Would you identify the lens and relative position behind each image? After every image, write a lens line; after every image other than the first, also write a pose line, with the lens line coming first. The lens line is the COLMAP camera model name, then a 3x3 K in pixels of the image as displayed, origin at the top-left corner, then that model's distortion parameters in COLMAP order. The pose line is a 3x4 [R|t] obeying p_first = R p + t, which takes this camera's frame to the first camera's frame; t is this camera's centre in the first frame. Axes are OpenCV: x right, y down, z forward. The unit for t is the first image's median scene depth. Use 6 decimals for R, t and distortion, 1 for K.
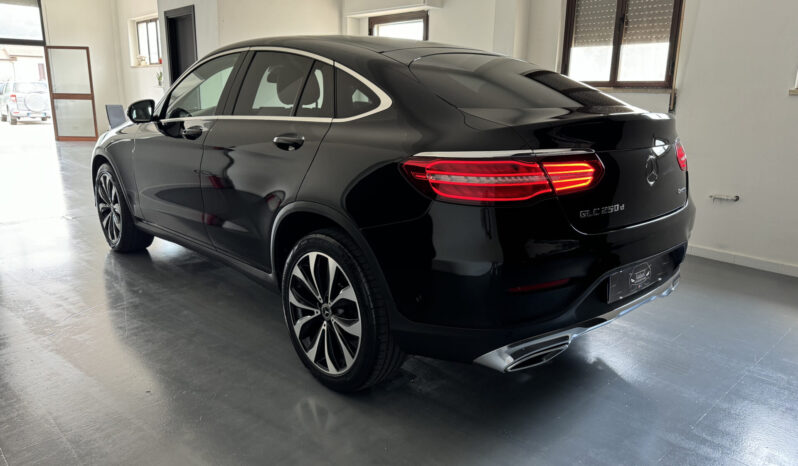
lens RADIAL K [[552.9, 0, 385.4], [0, 552.9, 229.2], [0, 0, 1]] dist [0.052912, -0.061948]
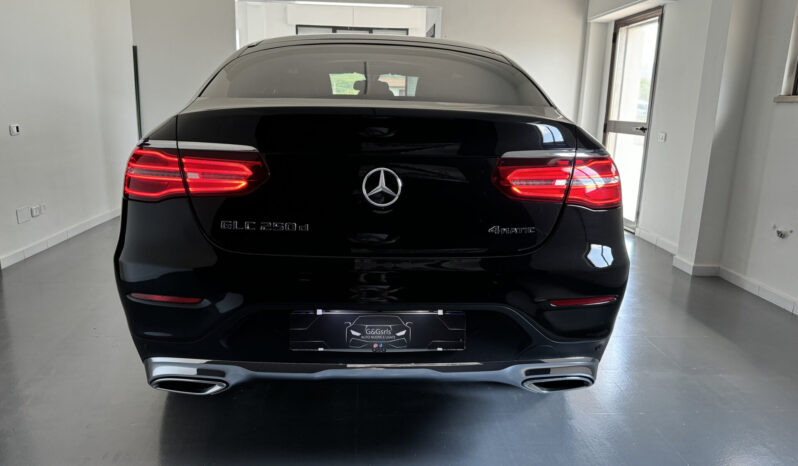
lens RADIAL K [[552.9, 0, 385.4], [0, 552.9, 229.2], [0, 0, 1]] dist [0.052912, -0.061948]
pose [[0.765141, 0.131804, -0.630228, 1.040076], [-0.157625, 0.987383, 0.015130, -0.069057], [0.624271, 0.087763, 0.776262, 0.506264]]
